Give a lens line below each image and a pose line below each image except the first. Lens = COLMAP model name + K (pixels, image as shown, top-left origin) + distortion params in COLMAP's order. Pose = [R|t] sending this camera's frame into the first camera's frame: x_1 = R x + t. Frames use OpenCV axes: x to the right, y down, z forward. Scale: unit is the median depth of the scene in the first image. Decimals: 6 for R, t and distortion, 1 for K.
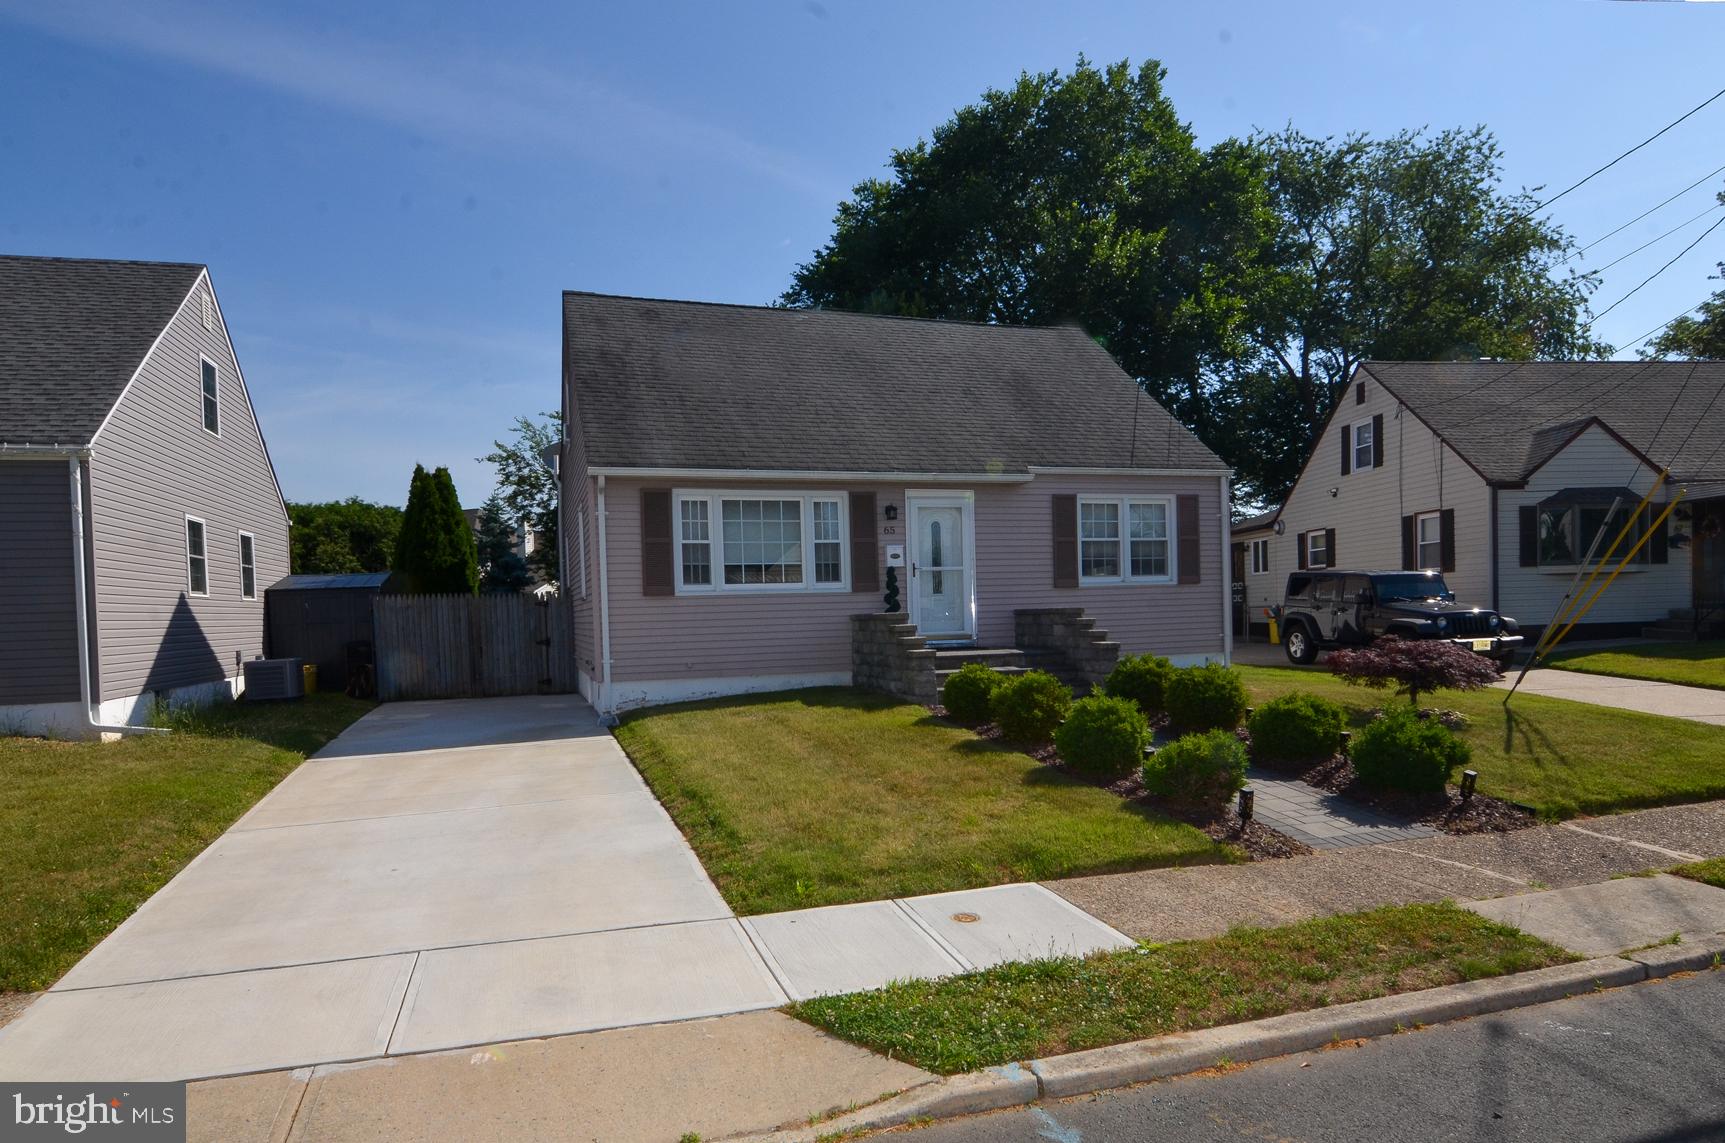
lens RADIAL K [[904.7, 0, 862.5], [0, 904.7, 571.5], [0, 0, 1]] dist [-0.000696, -0.011850]
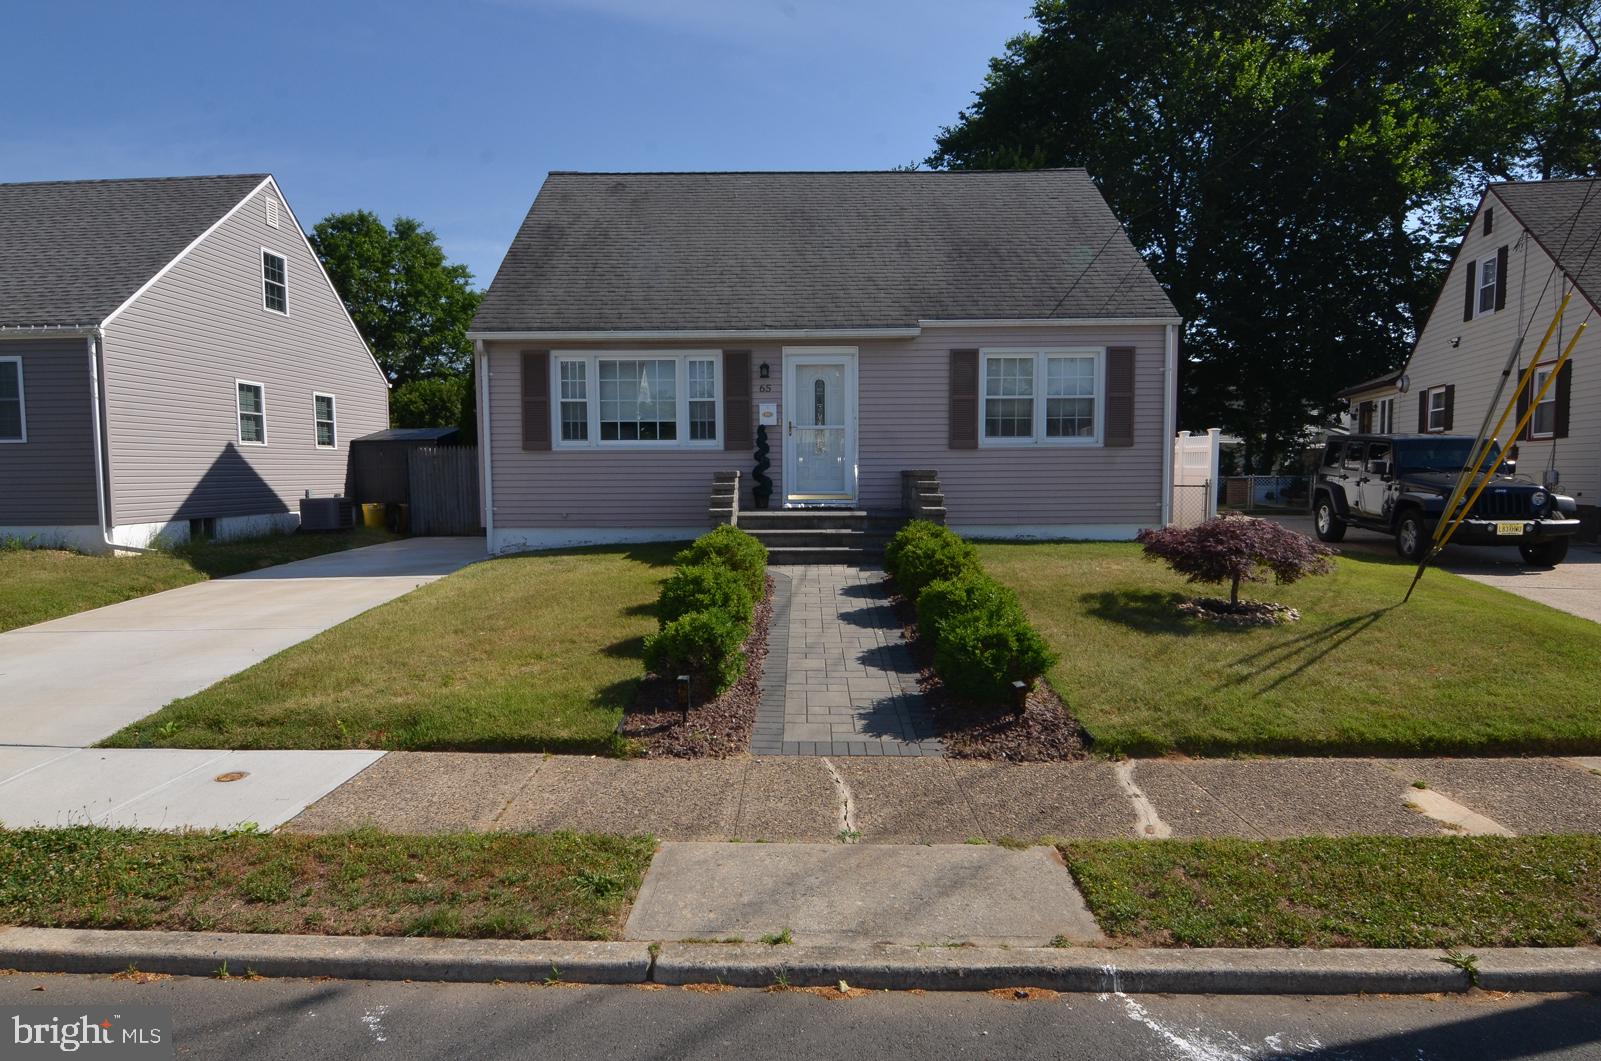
lens RADIAL K [[849.1, 0, 800.8], [0, 849.1, 477.7], [0, 0, 1]] dist [-0.009194, -0.001624]
pose [[0.955057, 0.025190, -0.295349, 0.351592], [-0.008492, 0.998299, 0.057685, -0.001684], [0.296300, -0.052584, 0.953646, 0.113898]]
